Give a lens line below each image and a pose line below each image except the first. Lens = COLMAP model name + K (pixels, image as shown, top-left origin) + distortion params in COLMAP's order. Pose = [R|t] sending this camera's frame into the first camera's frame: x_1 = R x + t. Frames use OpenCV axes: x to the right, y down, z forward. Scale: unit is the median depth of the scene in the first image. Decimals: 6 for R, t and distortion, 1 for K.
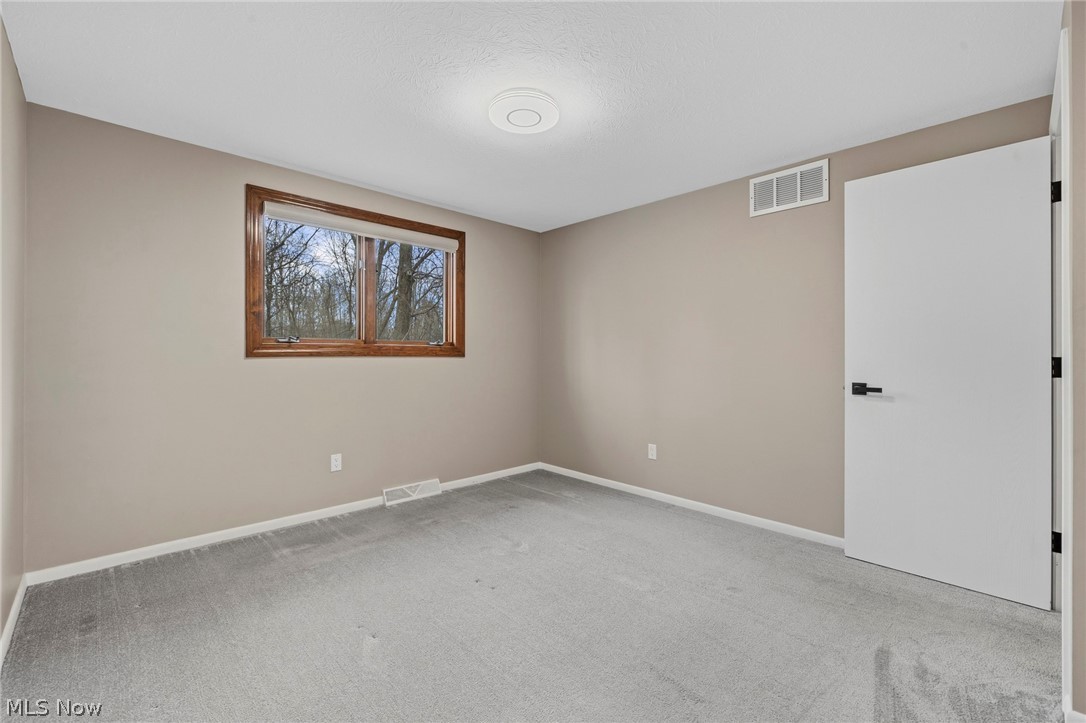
lens RADIAL K [[464.9, 0, 543.1], [0, 464.9, 350.1], [0, 0, 1]] dist [0.001031, 0.000026]
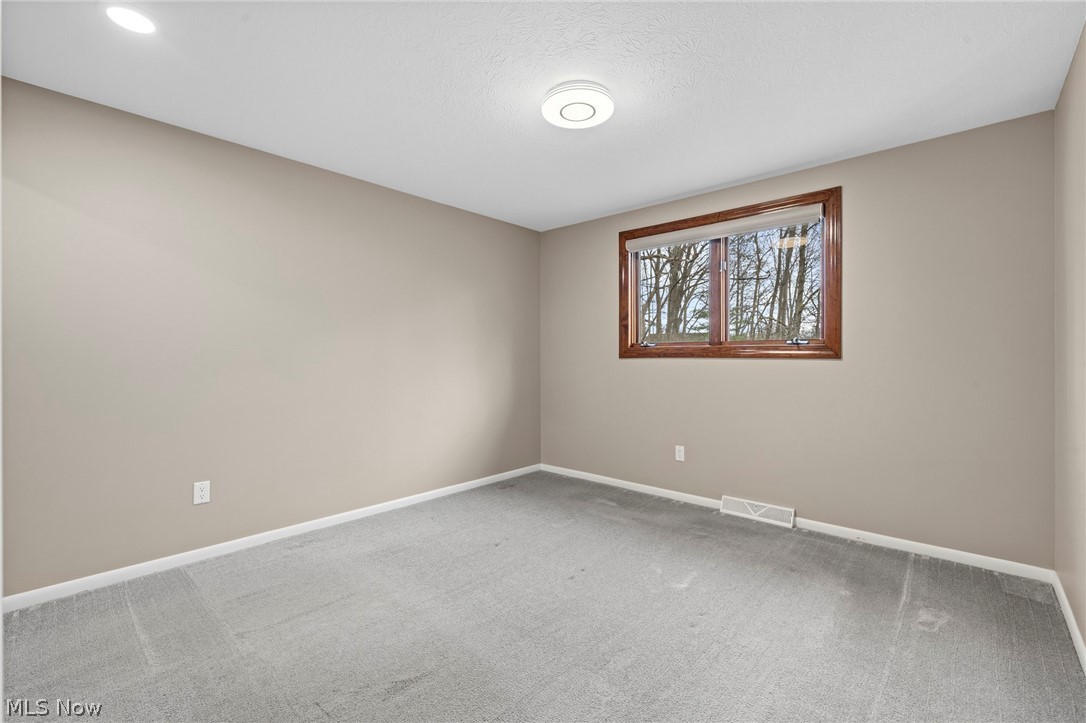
lens RADIAL K [[466.6, 0, 542.5], [0, 466.6, 358.1], [0, 0, 1]] dist [-0.001010, 0.000142]
pose [[0.073869, 0.004719, -0.997257, 0.638009], [0.011590, 0.999917, 0.005590, 0.004312], [0.997201, -0.011971, 0.073808, 0.588874]]
